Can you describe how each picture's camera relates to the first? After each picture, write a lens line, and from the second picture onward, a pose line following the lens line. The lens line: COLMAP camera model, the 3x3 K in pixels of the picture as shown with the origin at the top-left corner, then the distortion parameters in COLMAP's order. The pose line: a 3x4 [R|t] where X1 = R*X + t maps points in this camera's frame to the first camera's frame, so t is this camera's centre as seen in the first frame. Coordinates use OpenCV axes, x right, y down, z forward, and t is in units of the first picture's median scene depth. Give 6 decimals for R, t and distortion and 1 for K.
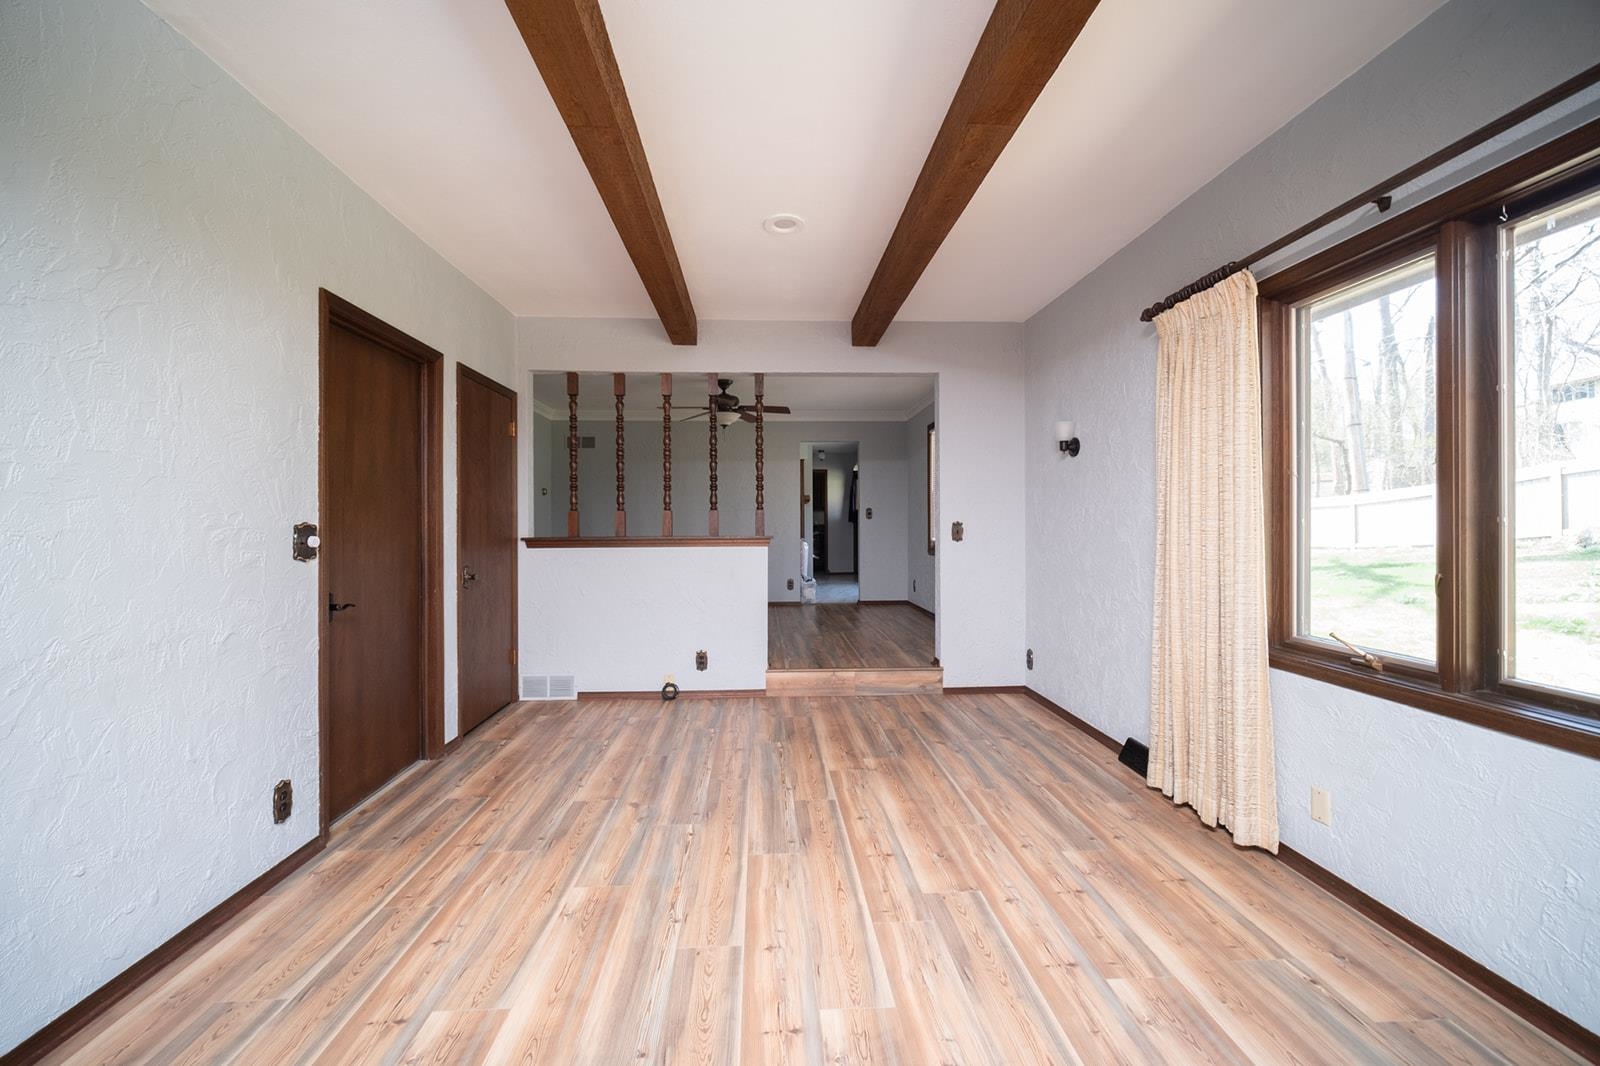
lens RADIAL K [[633.4, 0, 796.5], [0, 633.4, 535.8], [0, 0, 1]] dist [-0.001144, -0.000322]
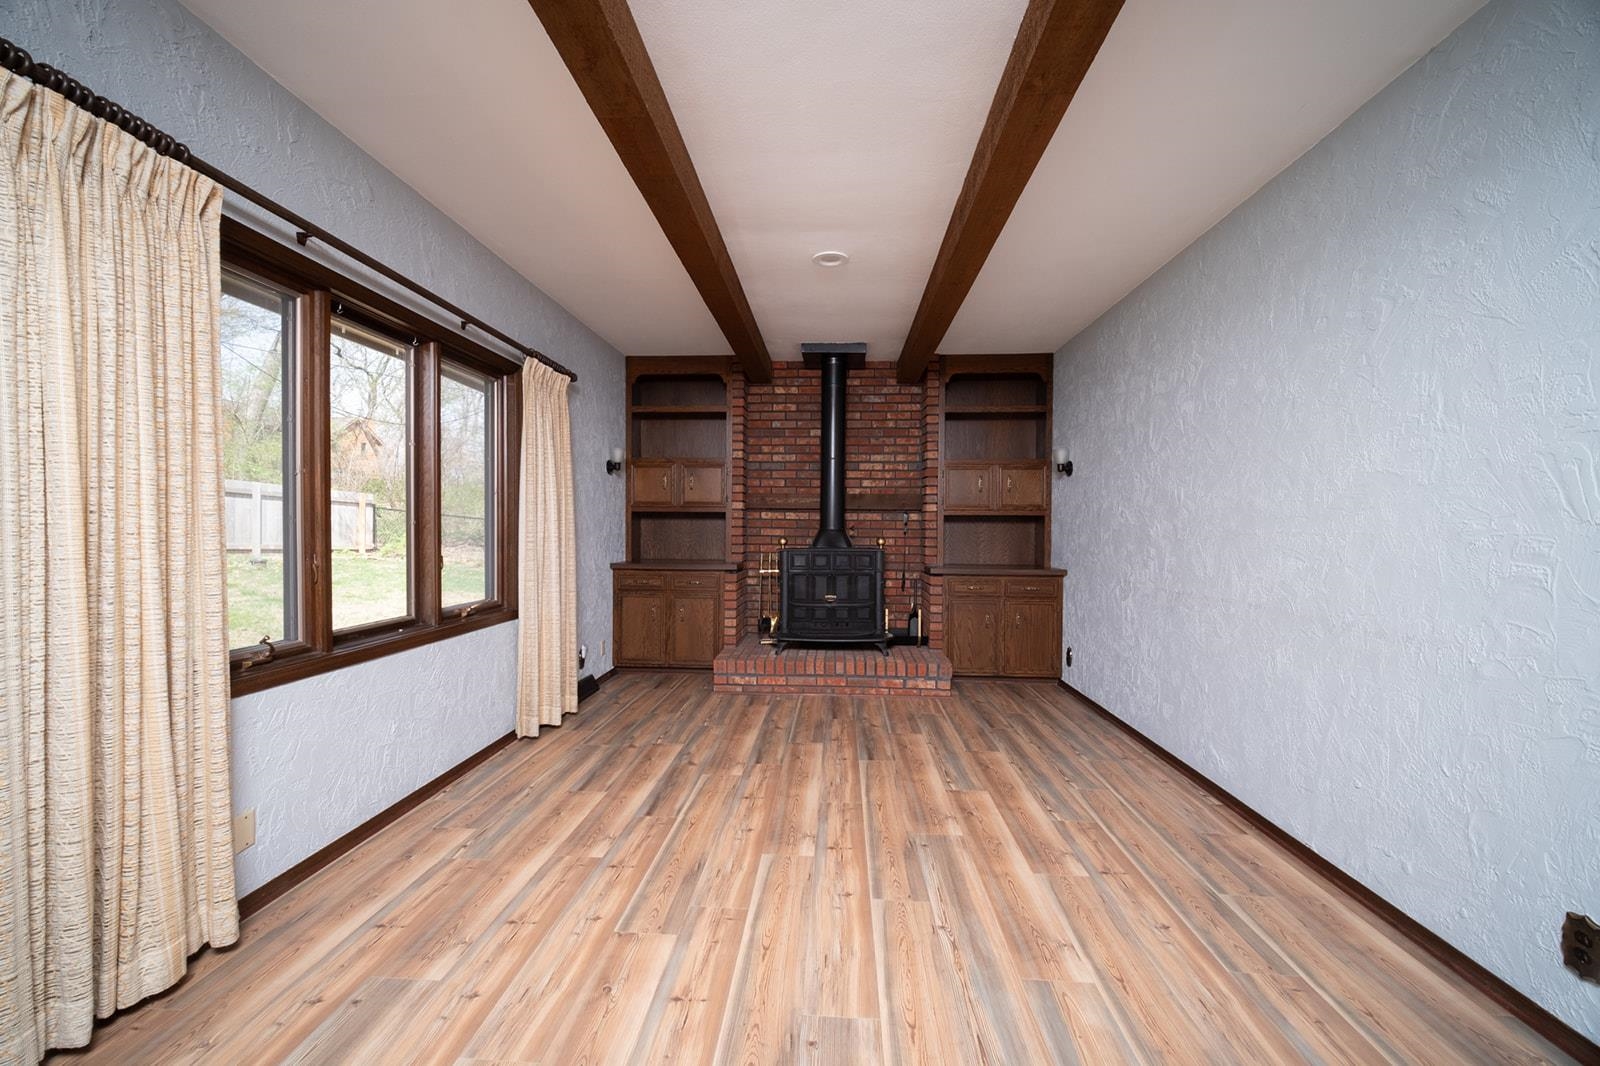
lens RADIAL K [[633.4, 0, 796.5], [0, 633.4, 535.8], [0, 0, 1]] dist [-0.001144, -0.000322]
pose [[-0.992332, -0.006442, 0.123432, -0.083310], [-0.002773, 0.999550, 0.029875, -0.033121], [-0.123569, 0.029304, -0.991903, 2.026011]]
